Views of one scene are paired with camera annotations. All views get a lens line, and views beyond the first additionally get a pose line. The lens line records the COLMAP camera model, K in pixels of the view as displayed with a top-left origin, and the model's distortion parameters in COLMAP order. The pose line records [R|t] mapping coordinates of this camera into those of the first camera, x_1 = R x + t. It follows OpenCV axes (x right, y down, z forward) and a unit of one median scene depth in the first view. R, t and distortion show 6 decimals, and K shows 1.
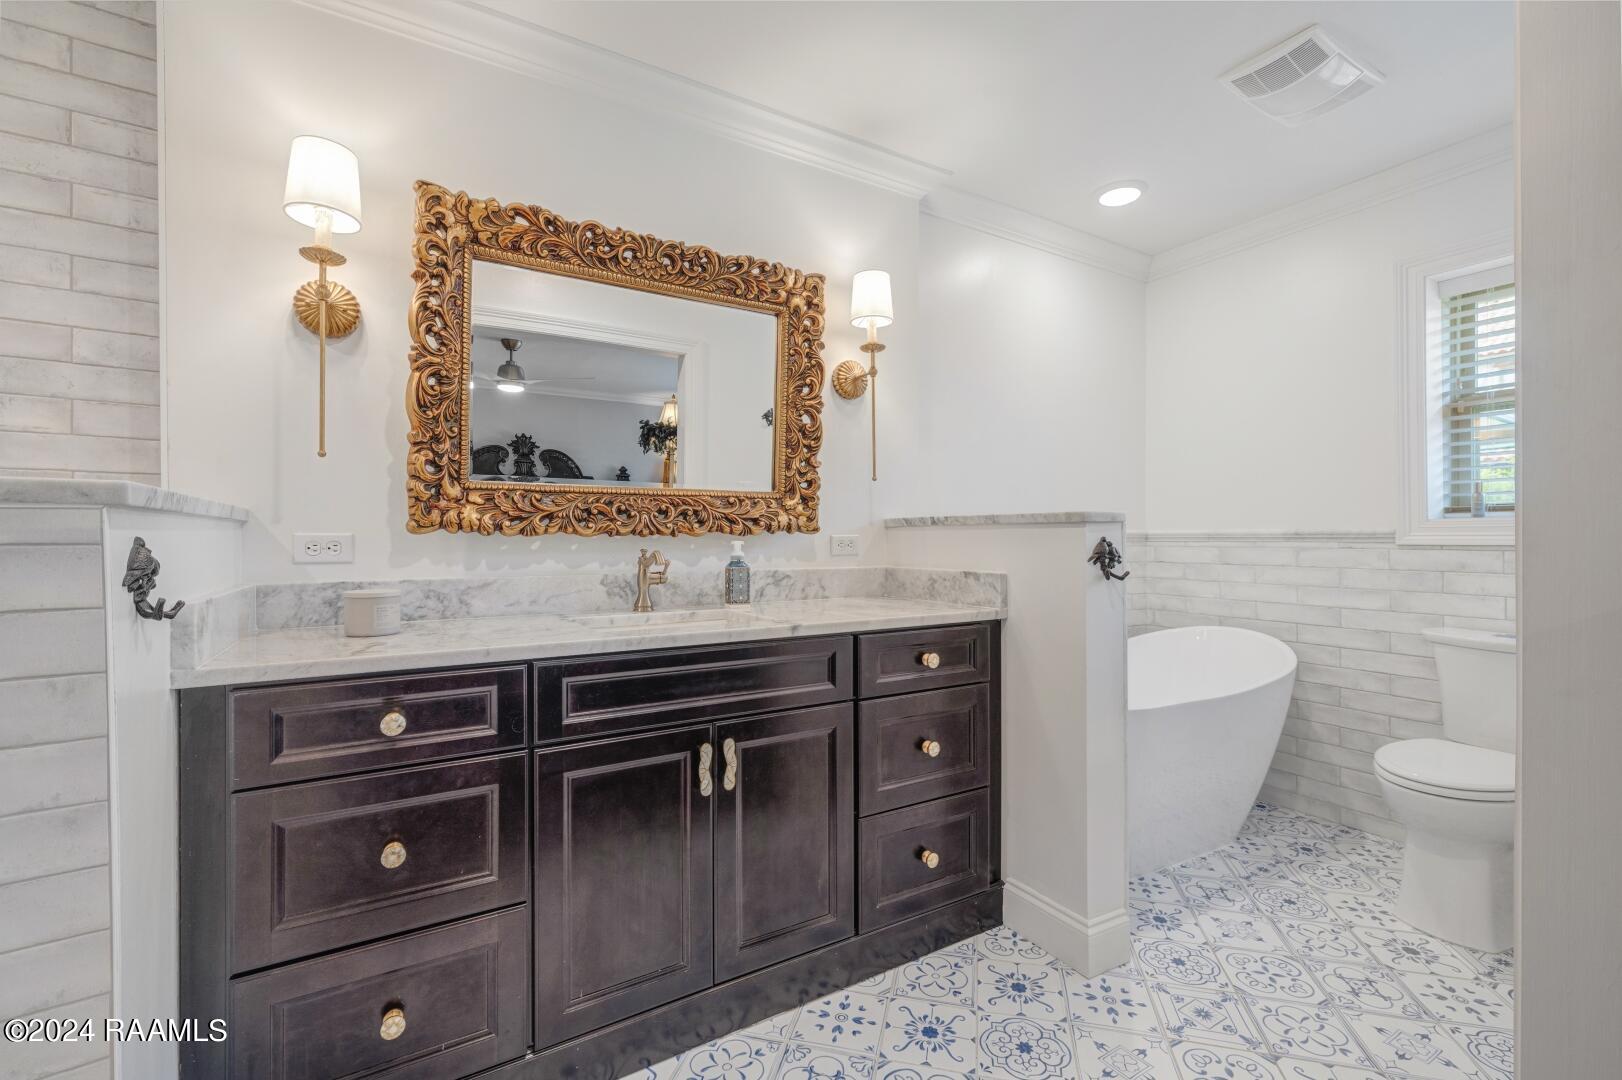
lens RADIAL K [[693.7, 0, 811.0], [0, 693.7, 540.0], [0, 0, 1]] dist [-0.000125, 0.000261]
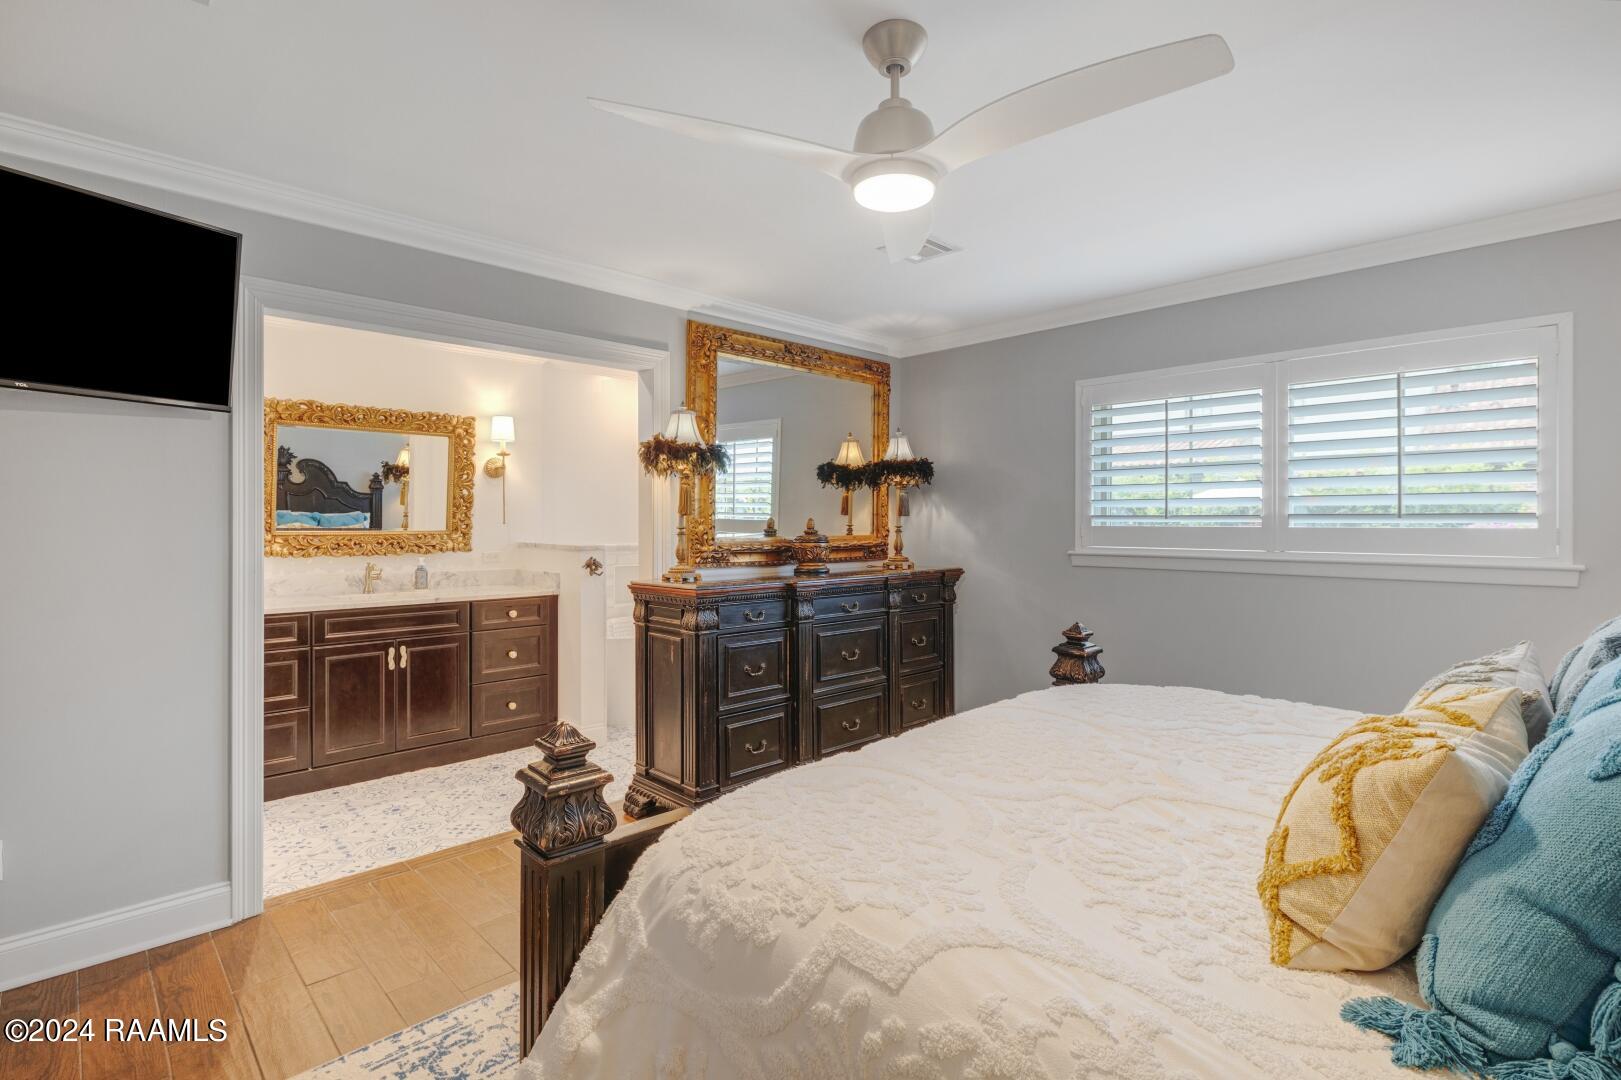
lens RADIAL K [[768.9, 0, 811.4], [0, 768.9, 520.2], [0, 0, 1]] dist [-0.023885, 0.000103]
pose [[0.972309, 0.004169, 0.233661, 0.484620], [-0.003833, 0.999991, -0.001893, -0.108963], [-0.233667, 0.000945, 0.972316, -1.432554]]
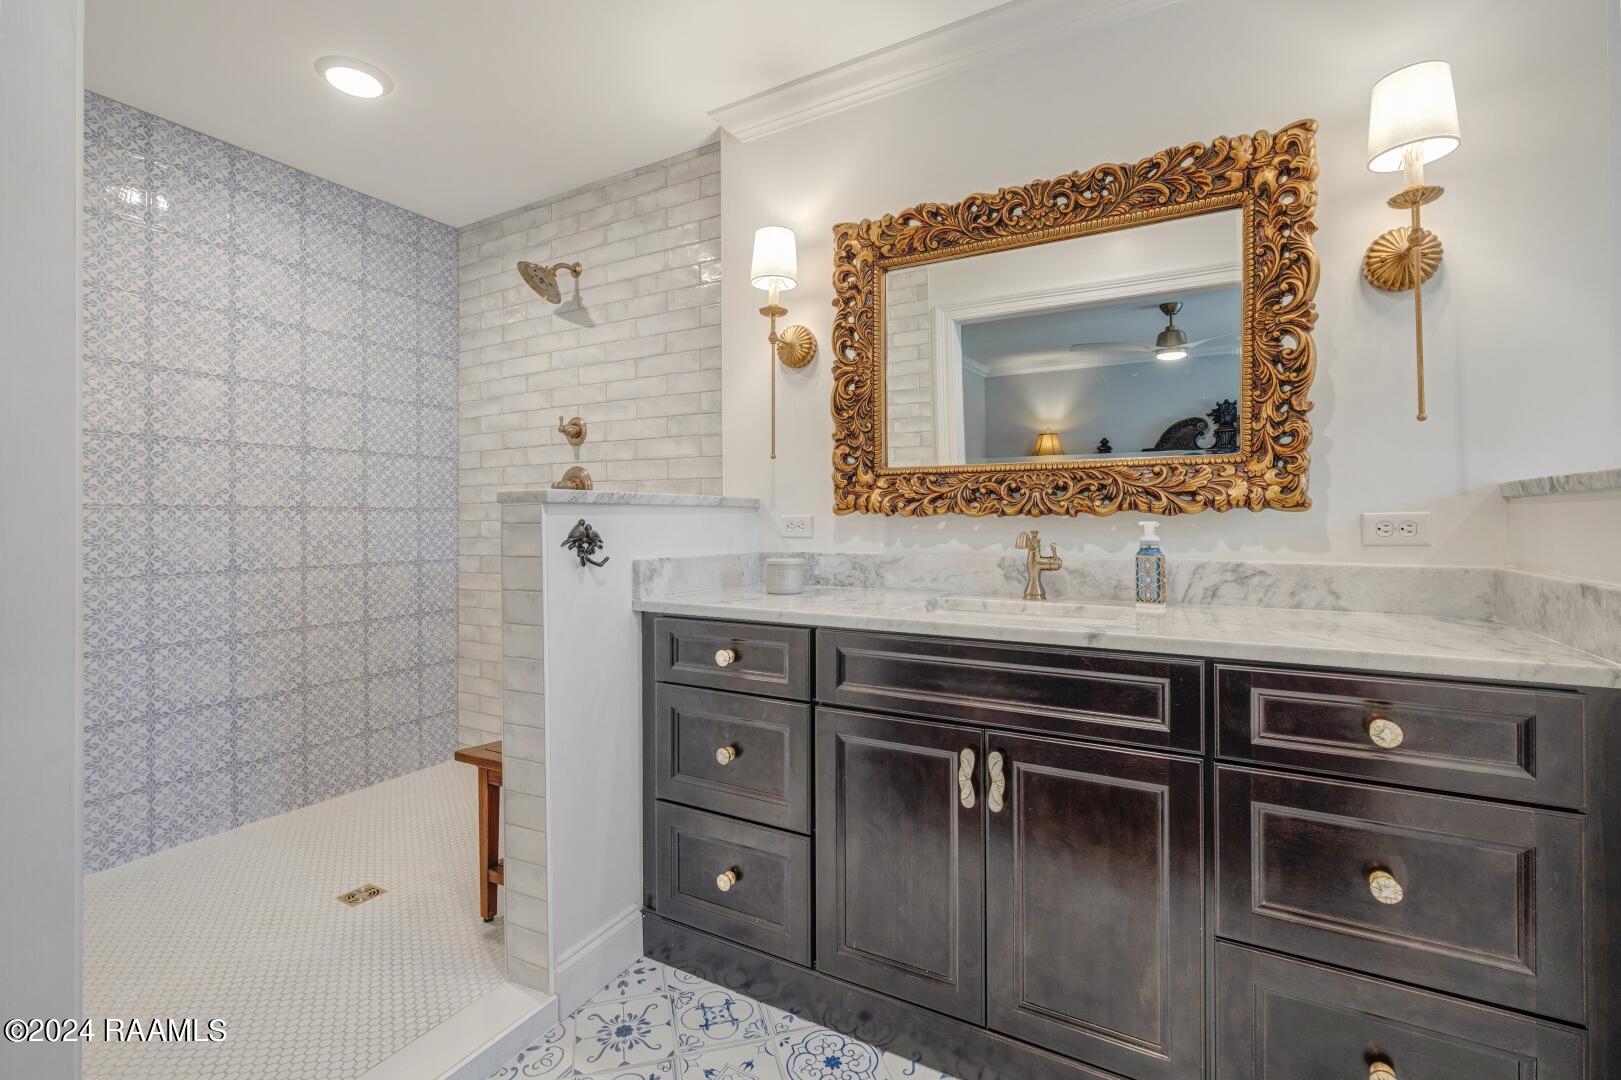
lens RADIAL K [[726.9, 0, 800.5], [0, 726.9, 514.6], [0, 0, 1]] dist [0.002614, 0.000005]
pose [[0.489653, -0.007586, -0.871885, 0.431099], [-0.001274, 0.999955, -0.009416, 0.001825], [0.871917, 0.005721, 0.489621, 0.271011]]
